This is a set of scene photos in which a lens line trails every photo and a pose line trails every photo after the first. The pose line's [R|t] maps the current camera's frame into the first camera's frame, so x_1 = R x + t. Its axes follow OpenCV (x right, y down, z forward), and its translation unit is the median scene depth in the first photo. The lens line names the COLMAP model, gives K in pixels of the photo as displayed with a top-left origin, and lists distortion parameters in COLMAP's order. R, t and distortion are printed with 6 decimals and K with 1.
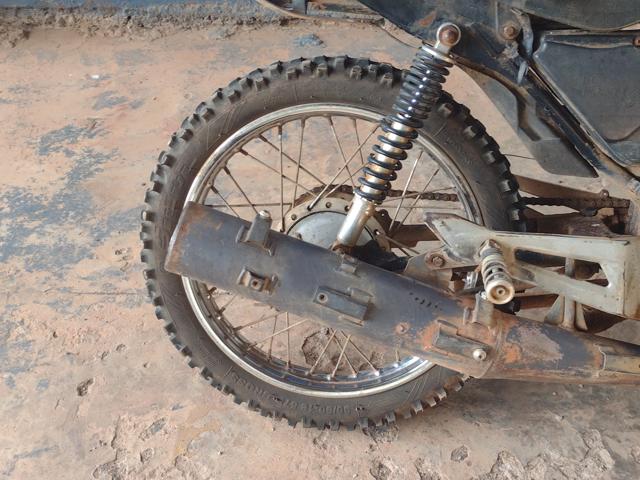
lens RADIAL K [[774.6, 0, 322.8], [0, 774.6, 239.8], [0, 0, 1]] dist [0.051157, 0.000000]
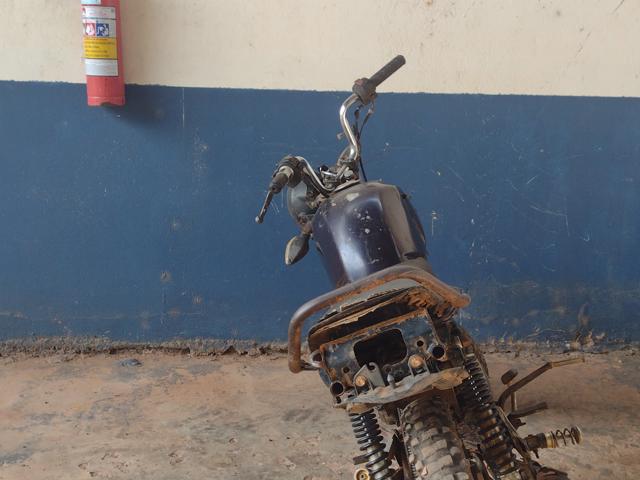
lens RADIAL K [[774.6, 0, 326.5], [0, 774.6, 240.8], [0, 0, 1]] dist [0.051157, 0.000000]
pose [[0.993314, 0.020264, 0.113653, 0.241371], [0.039894, 0.863574, -0.502642, 0.366212], [-0.108333, 0.503816, 0.856991, -0.412651]]
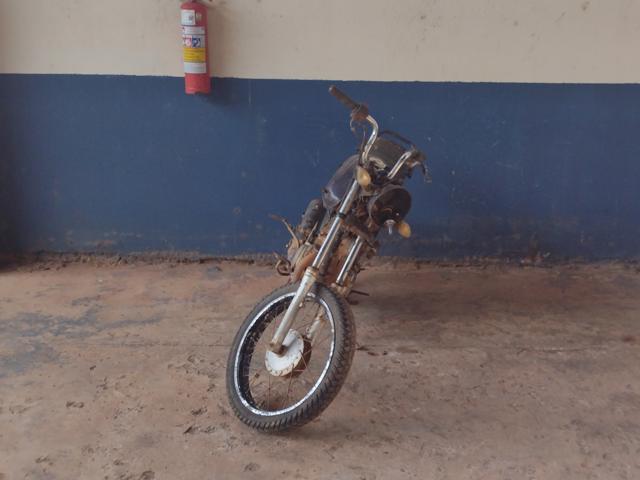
lens RADIAL K [[774.6, 0, 321.5], [0, 774.6, 243.9], [0, 0, 1]] dist [0.051157, 0.000000]
pose [[0.998672, 0.020270, 0.047365, 0.236630], [0.001579, 0.906883, -0.421379, 0.752466], [-0.051496, 0.420894, 0.905647, -1.181340]]
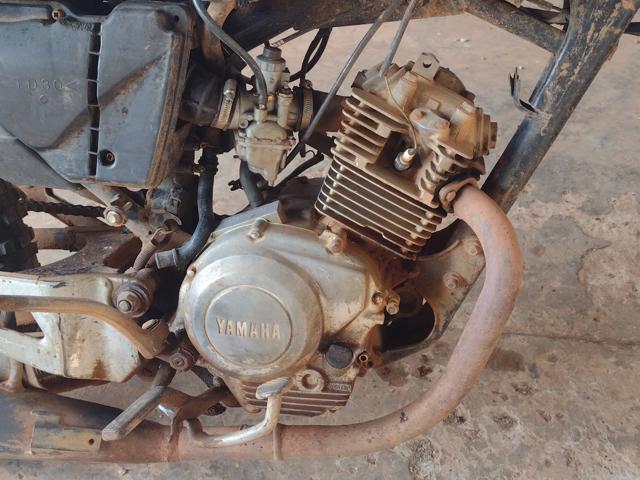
lens RADIAL K [[774.6, 0, 322.3], [0, 774.6, 235.0], [0, 0, 1]] dist [0.051157, 0.000000]
pose [[0.998757, 0.041637, -0.027400, 0.441249], [-0.040051, 0.997622, 0.056091, -0.062234], [0.029670, -0.054924, 0.998050, 0.170617]]
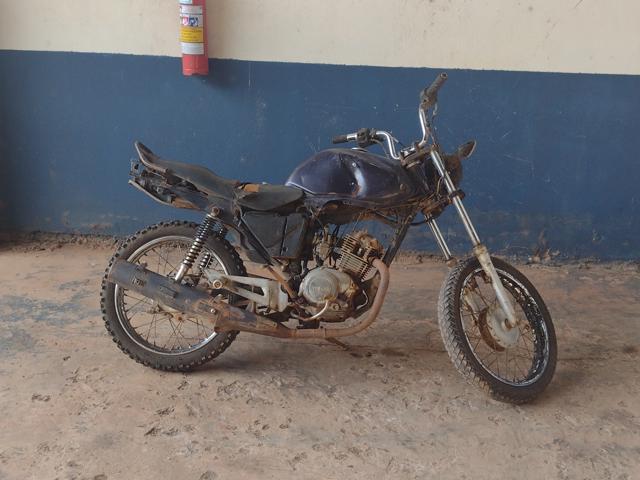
lens RADIAL K [[774.6, 0, 321.2], [0, 774.6, 242.1], [0, 0, 1]] dist [0.051157, 0.000000]
pose [[0.998544, 0.053867, -0.002820, 0.385950], [-0.050674, 0.918866, -0.391301, 0.657454], [-0.018487, 0.390874, 0.920258, -1.128180]]
